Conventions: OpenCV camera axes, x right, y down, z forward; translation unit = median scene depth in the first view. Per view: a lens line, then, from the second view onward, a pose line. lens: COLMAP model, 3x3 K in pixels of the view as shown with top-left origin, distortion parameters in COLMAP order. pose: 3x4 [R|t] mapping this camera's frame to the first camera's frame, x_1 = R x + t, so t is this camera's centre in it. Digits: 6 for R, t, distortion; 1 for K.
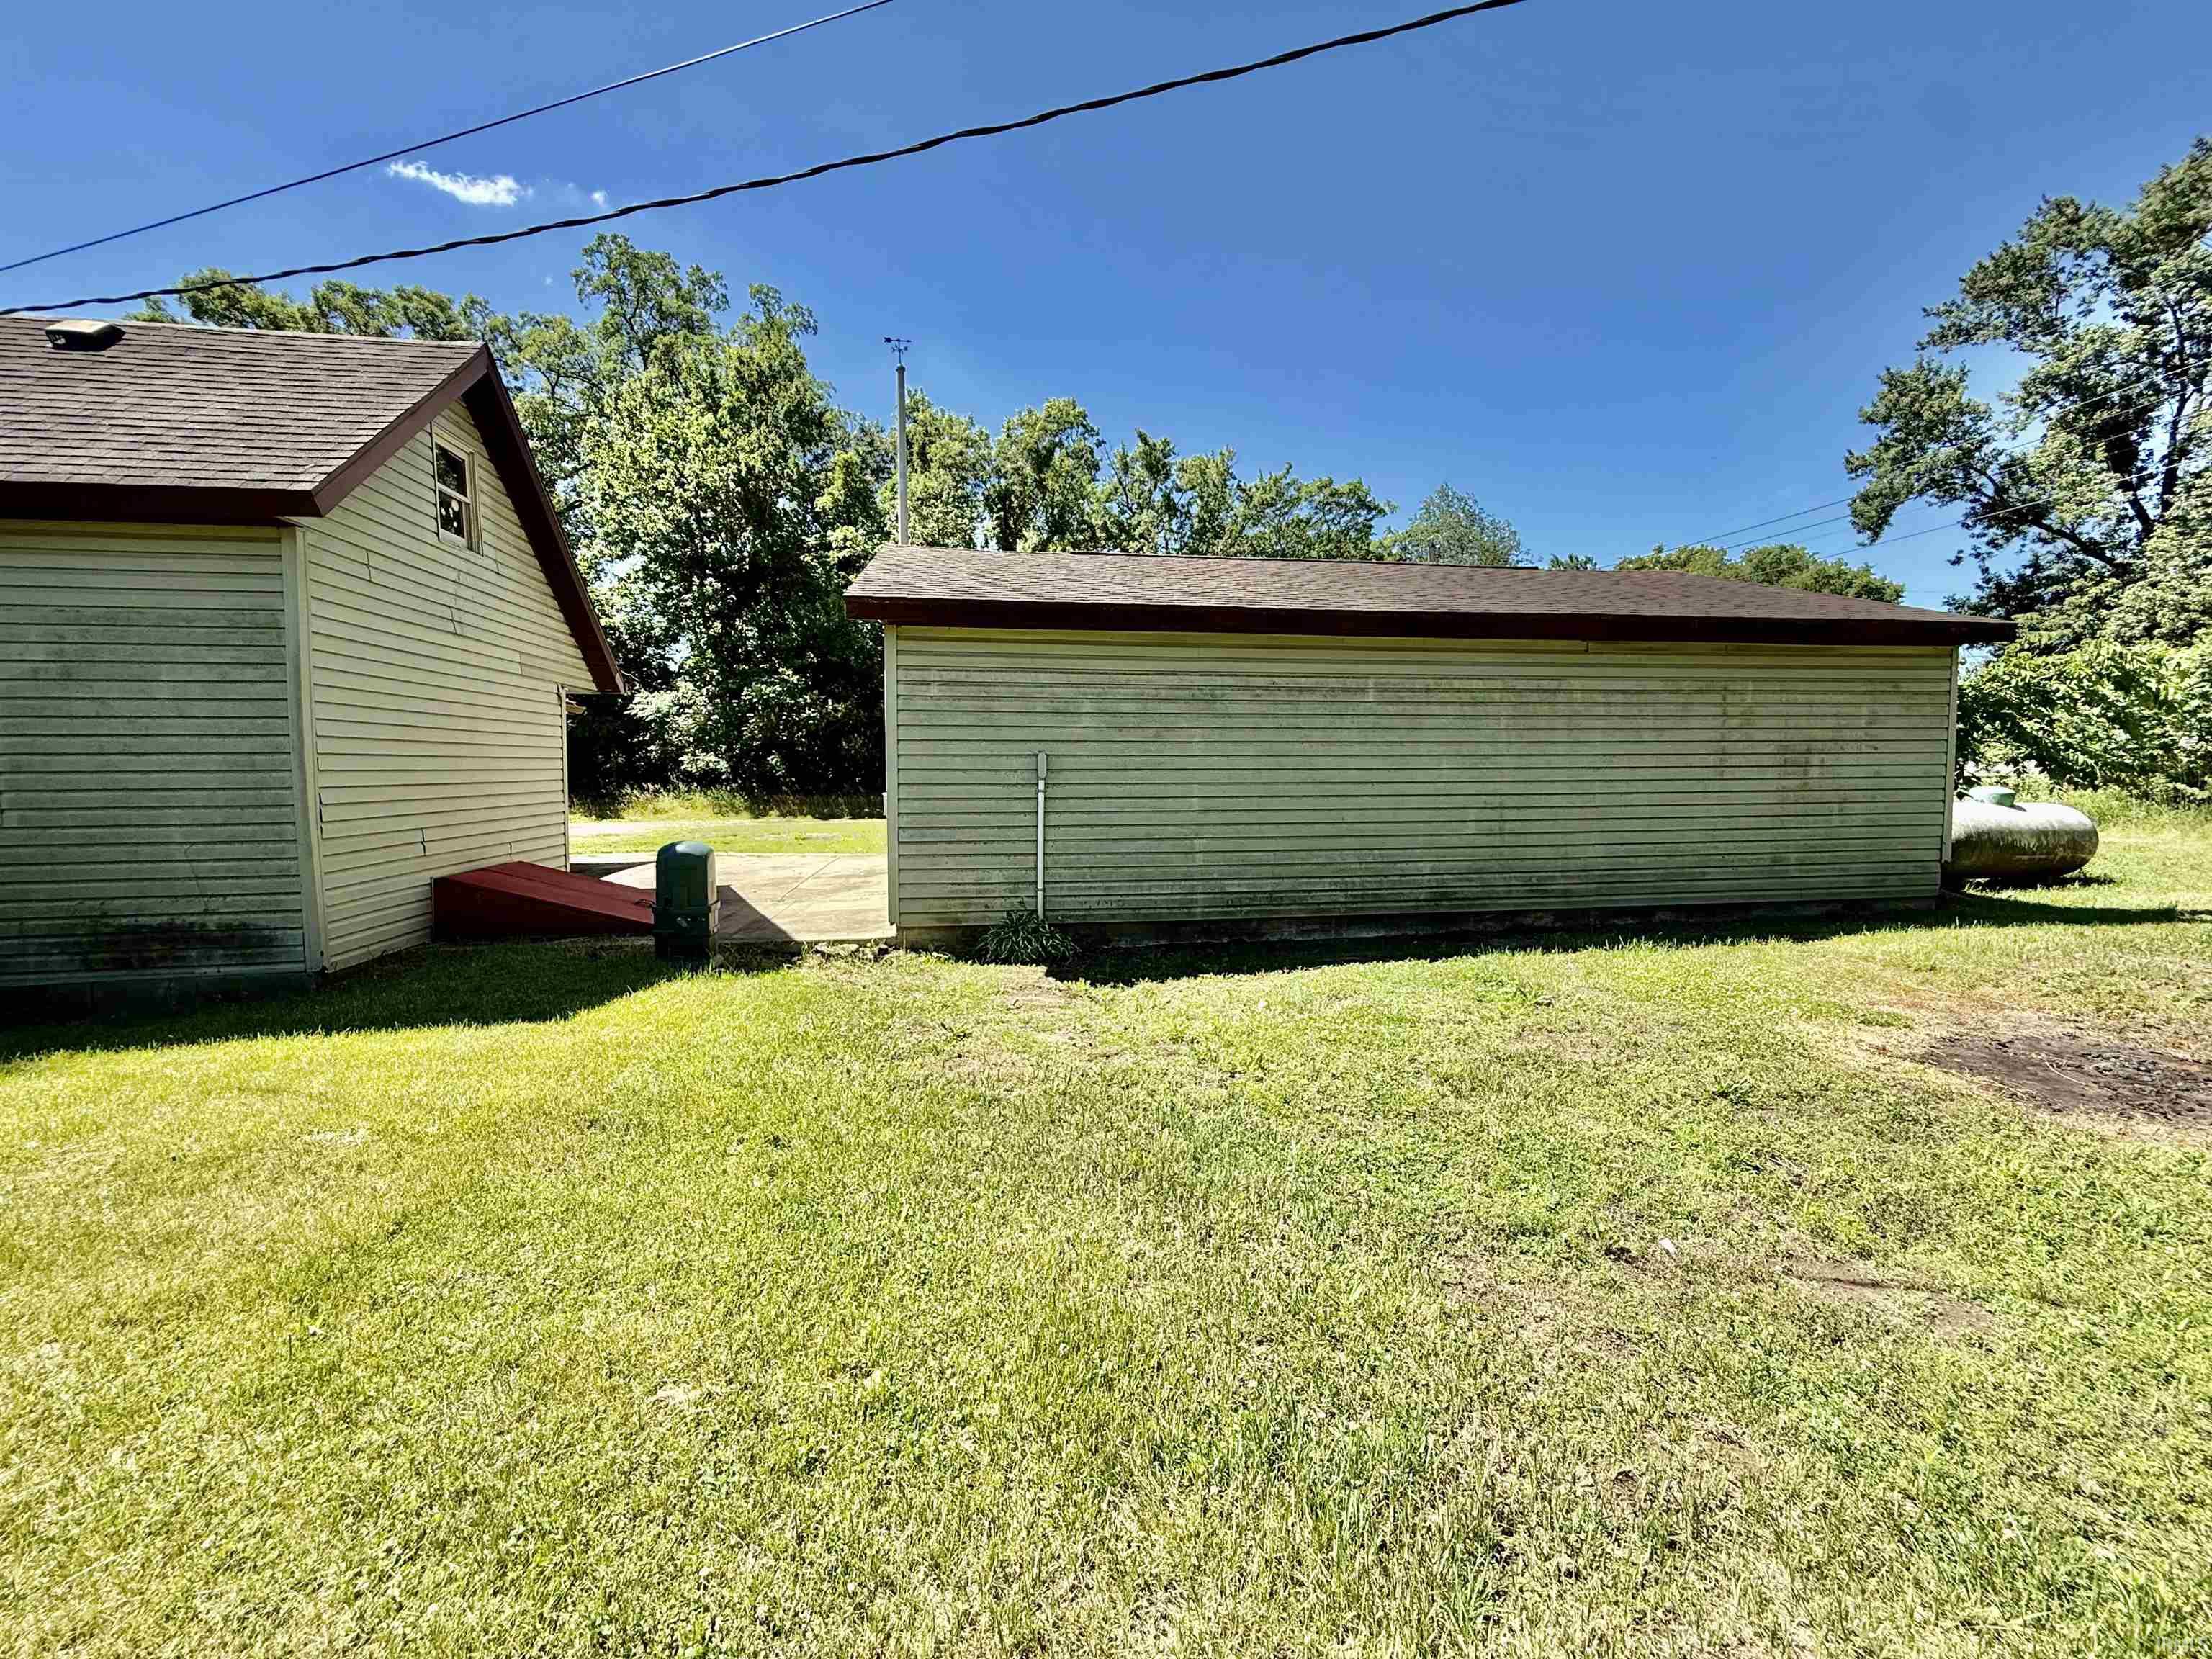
lens RADIAL K [[881.4, 0, 1106.0], [0, 881.4, 829.5], [0, 0, 1]] dist [-0.000476, 0.000063]
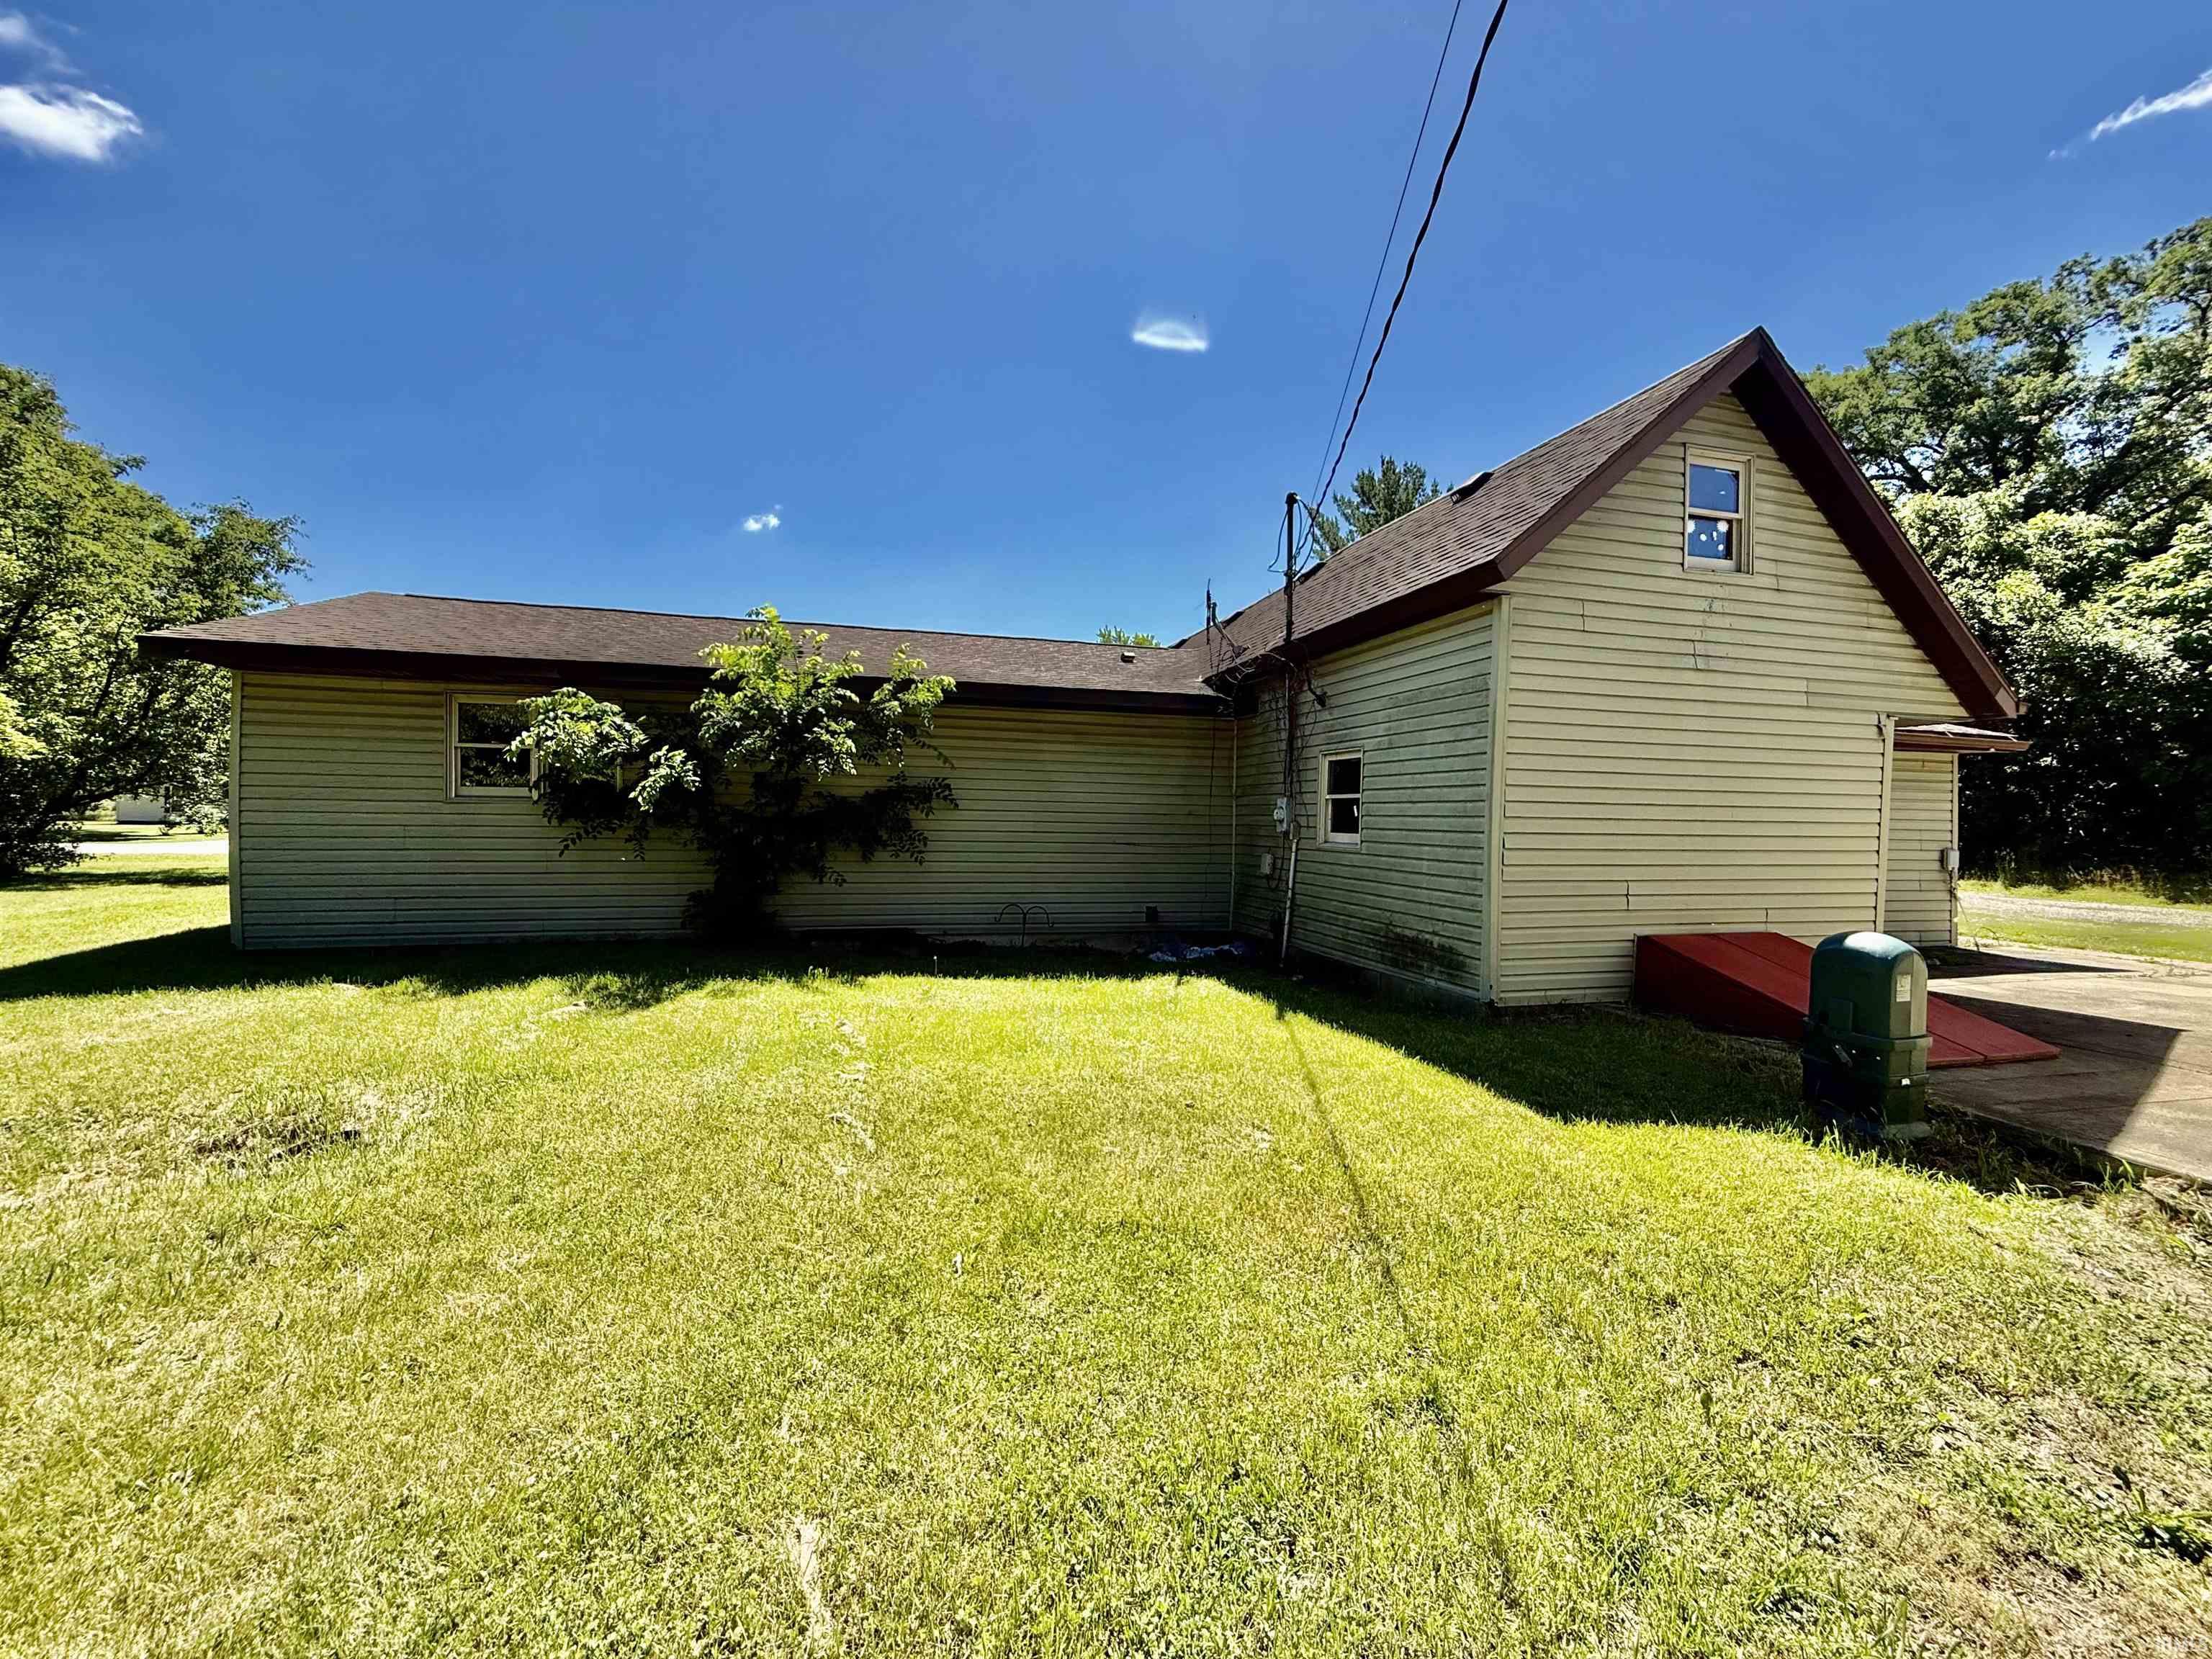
lens RADIAL K [[881.4, 0, 1106.0], [0, 881.4, 829.5], [0, 0, 1]] dist [-0.000476, 0.000063]
pose [[0.097725, 0.025931, -0.994876, 0.127684], [-0.088370, 0.995938, 0.017278, -0.027124], [0.991282, 0.086229, 0.099619, 0.409715]]
